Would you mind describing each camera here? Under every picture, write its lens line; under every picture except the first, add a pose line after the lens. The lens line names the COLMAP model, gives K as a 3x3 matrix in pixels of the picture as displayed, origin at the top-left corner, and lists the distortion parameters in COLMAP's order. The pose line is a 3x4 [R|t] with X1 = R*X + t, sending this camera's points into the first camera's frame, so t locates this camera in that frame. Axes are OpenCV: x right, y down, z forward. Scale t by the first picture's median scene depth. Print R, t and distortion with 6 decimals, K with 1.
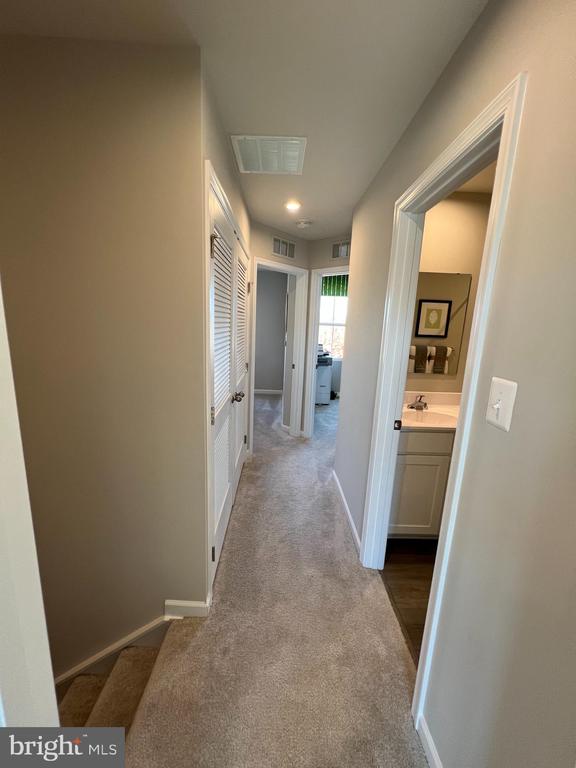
lens RADIAL K [[306.1, 0, 292.3], [0, 306.1, 387.6], [0, 0, 1]] dist [-0.002722, 0.001002]
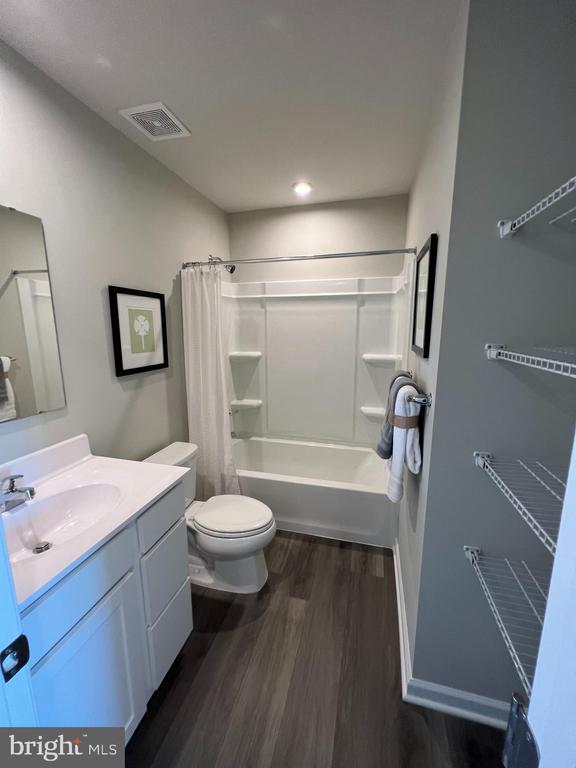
lens RADIAL K [[306.1, 0, 288.6], [0, 306.1, 382.2], [0, 0, 1]] dist [-0.002722, 0.001002]
pose [[0.281121, -0.205484, 0.937415, 0.091063], [0.207214, 0.966762, 0.149775, -0.057700], [-0.937034, 0.152141, 0.314357, 0.289288]]
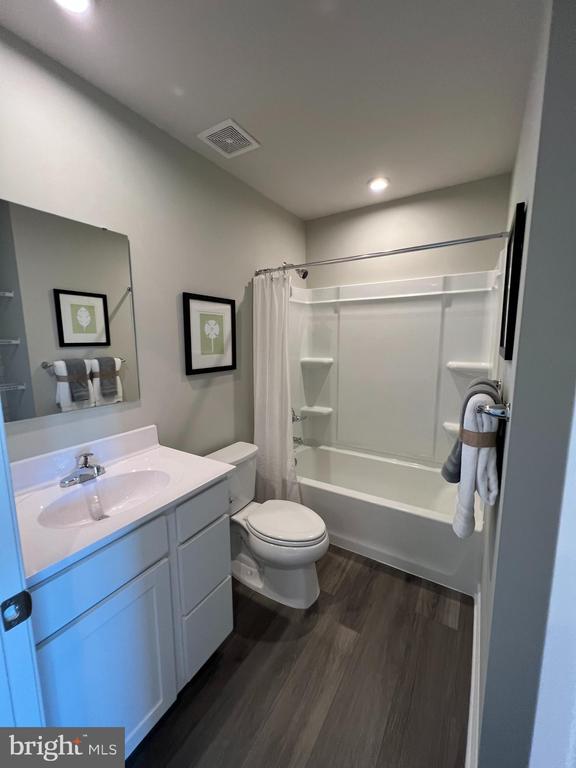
lens RADIAL K [[306.1, 0, 288.8], [0, 306.1, 382.4], [0, 0, 1]] dist [-0.002722, 0.001002]
pose [[0.548192, -0.156098, 0.821656, 0.127523], [0.195908, 0.979062, 0.055296, -0.034772], [-0.813084, 0.130657, 0.567294, 0.256671]]
